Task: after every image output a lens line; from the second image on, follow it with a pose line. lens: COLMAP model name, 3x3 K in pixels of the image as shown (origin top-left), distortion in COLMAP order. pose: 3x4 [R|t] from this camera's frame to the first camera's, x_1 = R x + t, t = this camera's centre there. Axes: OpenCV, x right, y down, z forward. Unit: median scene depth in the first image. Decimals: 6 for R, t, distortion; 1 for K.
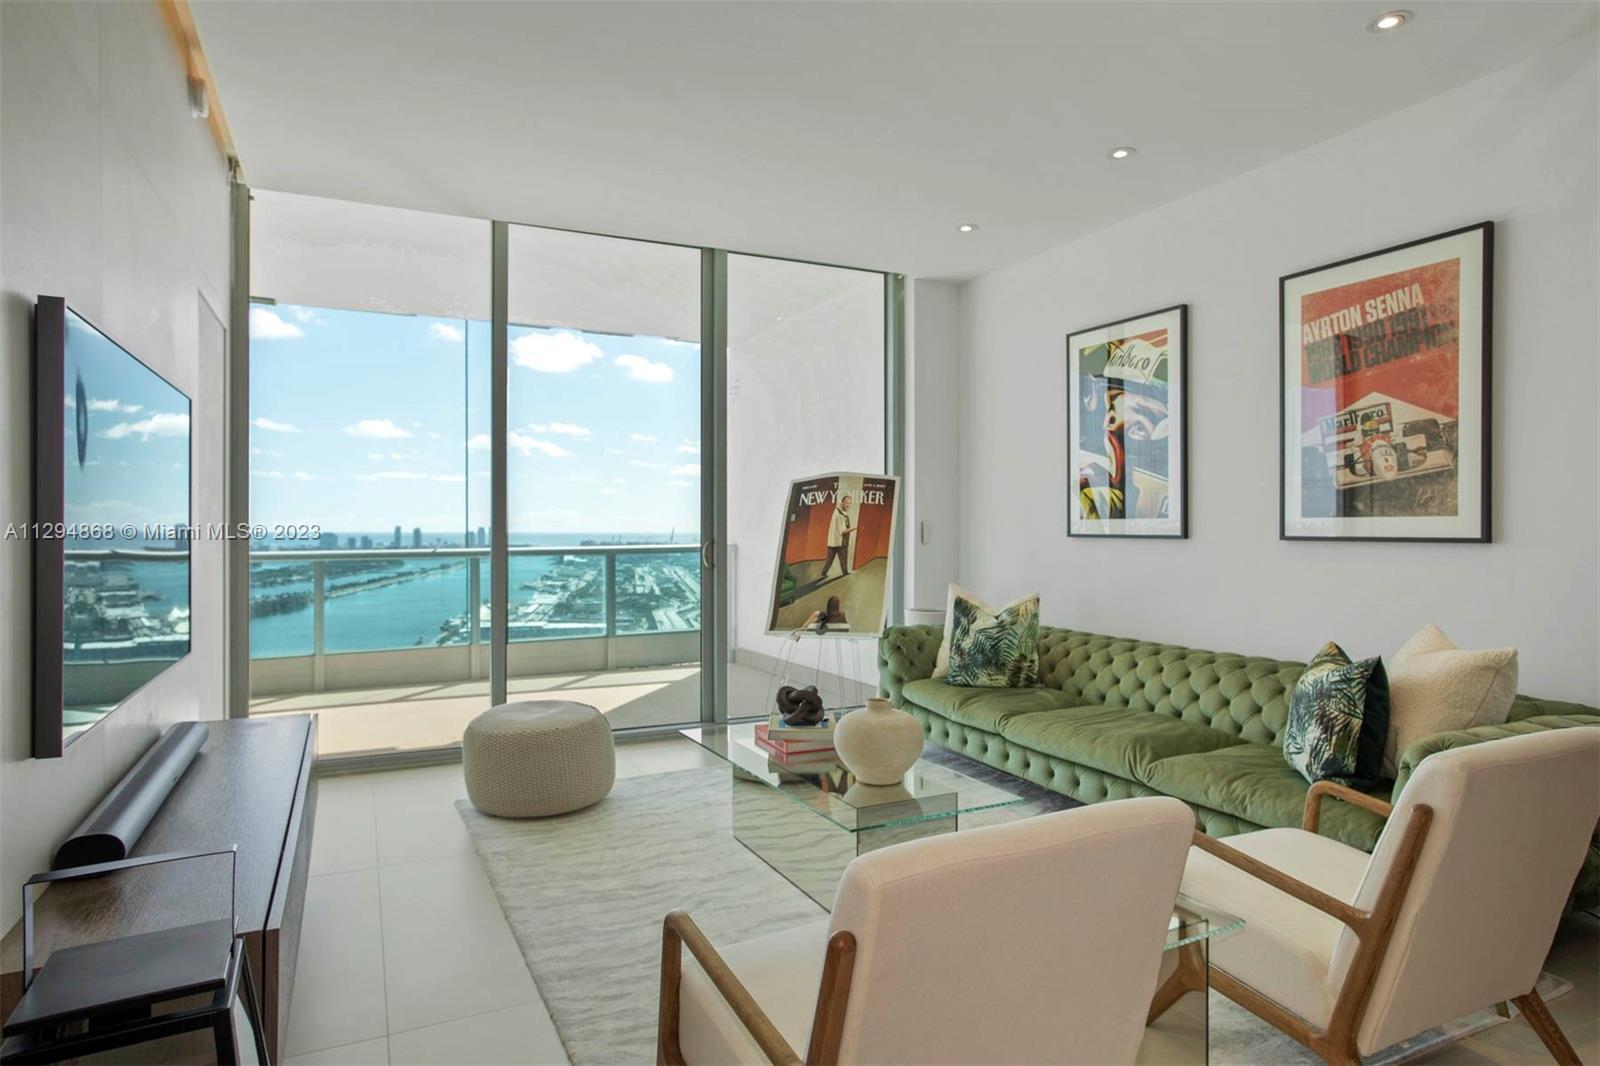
lens RADIAL K [[950.6, 0, 795.3], [0, 950.6, 525.1], [0, 0, 1]] dist [0.027004, -0.000433]
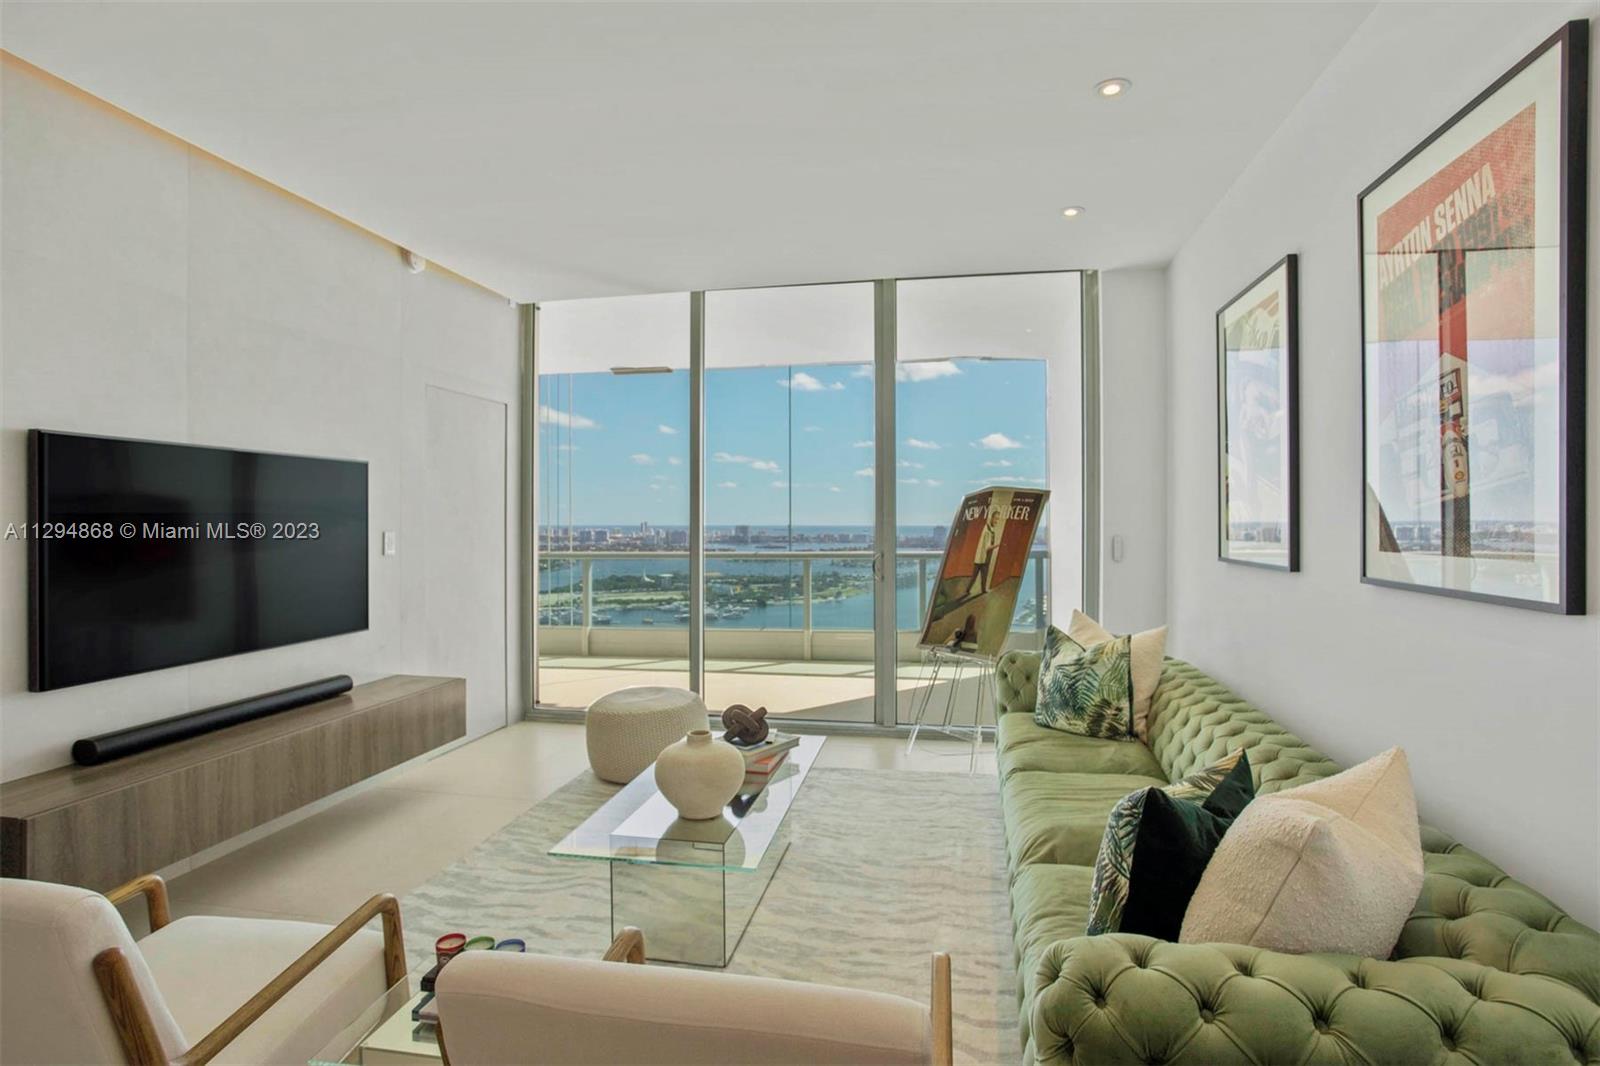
lens RADIAL K [[801.4, 0, 800.0], [0, 801.4, 533.0], [0, 0, 1]] dist [-0.003169, 0.000223]
pose [[0.815218, 0.006789, -0.579115, 0.401613], [0.000896, 0.999915, 0.012983, -0.021433], [0.579154, -0.011103, 0.815143, 0.242535]]
